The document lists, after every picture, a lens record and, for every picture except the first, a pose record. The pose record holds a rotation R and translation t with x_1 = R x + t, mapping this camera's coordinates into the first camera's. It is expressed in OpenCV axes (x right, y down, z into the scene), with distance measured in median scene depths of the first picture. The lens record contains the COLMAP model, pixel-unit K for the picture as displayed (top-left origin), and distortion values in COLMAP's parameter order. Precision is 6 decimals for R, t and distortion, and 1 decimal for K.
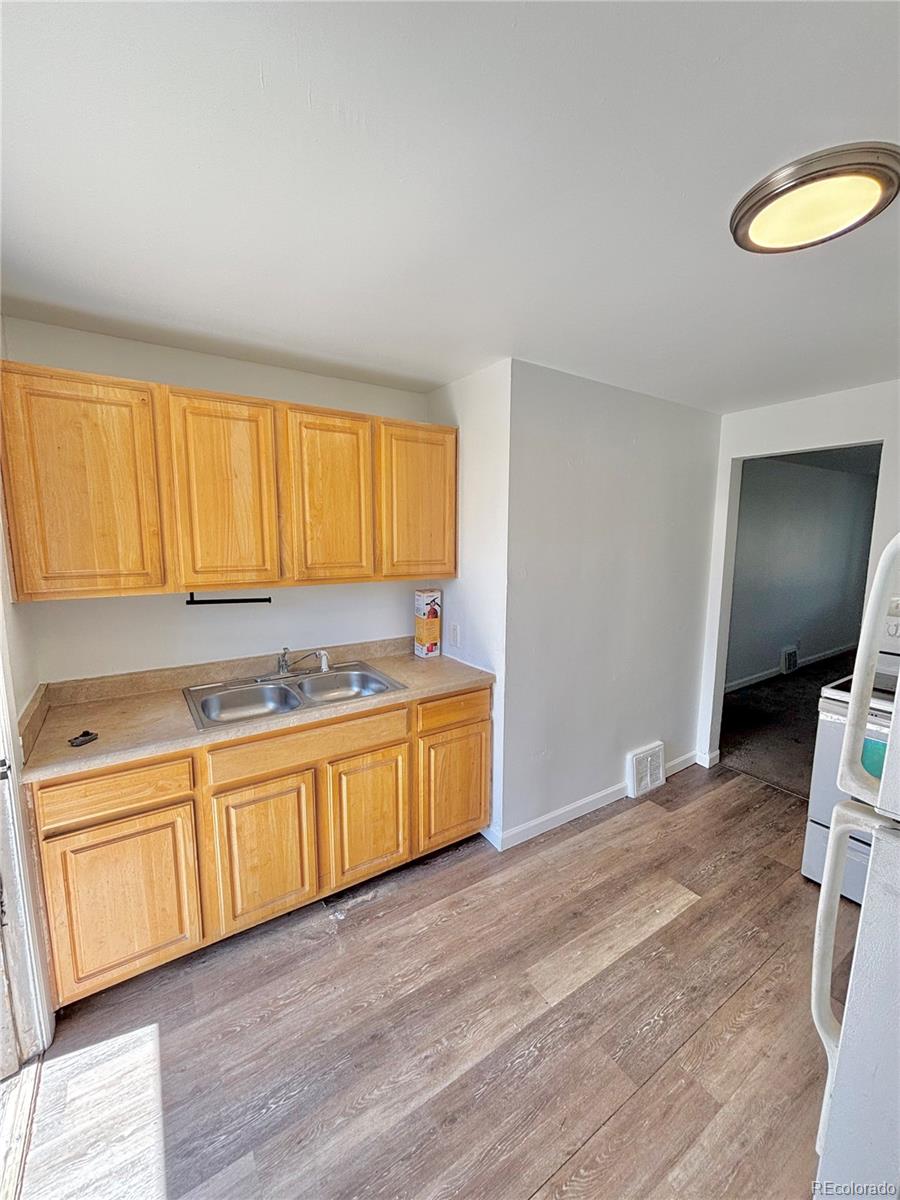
lens RADIAL K [[479.6, 0, 451.4], [0, 479.6, 606.1], [0, 0, 1]] dist [0.001667, -0.000340]
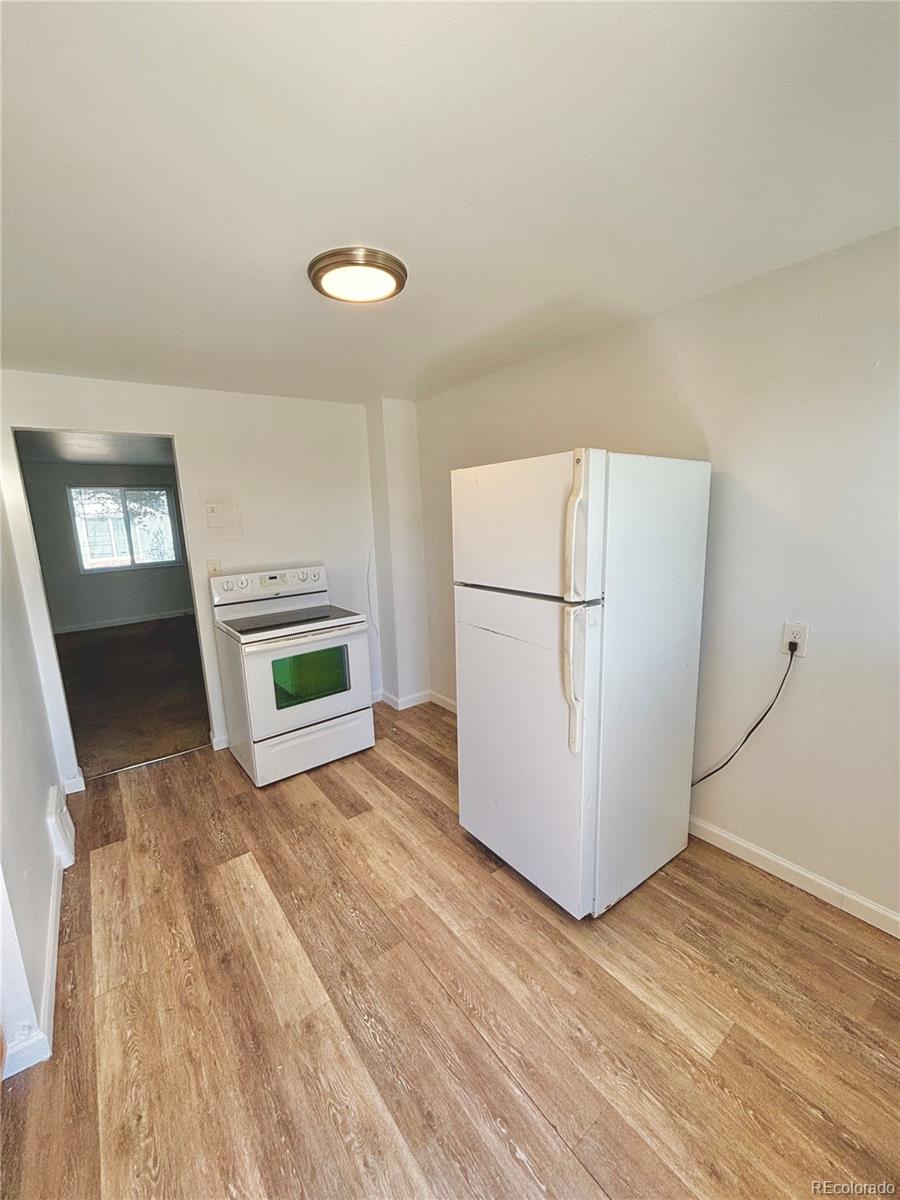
lens RADIAL K [[479.6, 0, 447.9], [0, 479.6, 595.5], [0, 0, 1]] dist [0.001667, -0.000340]
pose [[-0.065063, -0.171570, 0.983021, -0.604338], [0.175259, 0.967831, 0.180519, -0.087254], [-0.982370, 0.184029, -0.032901, 0.631182]]
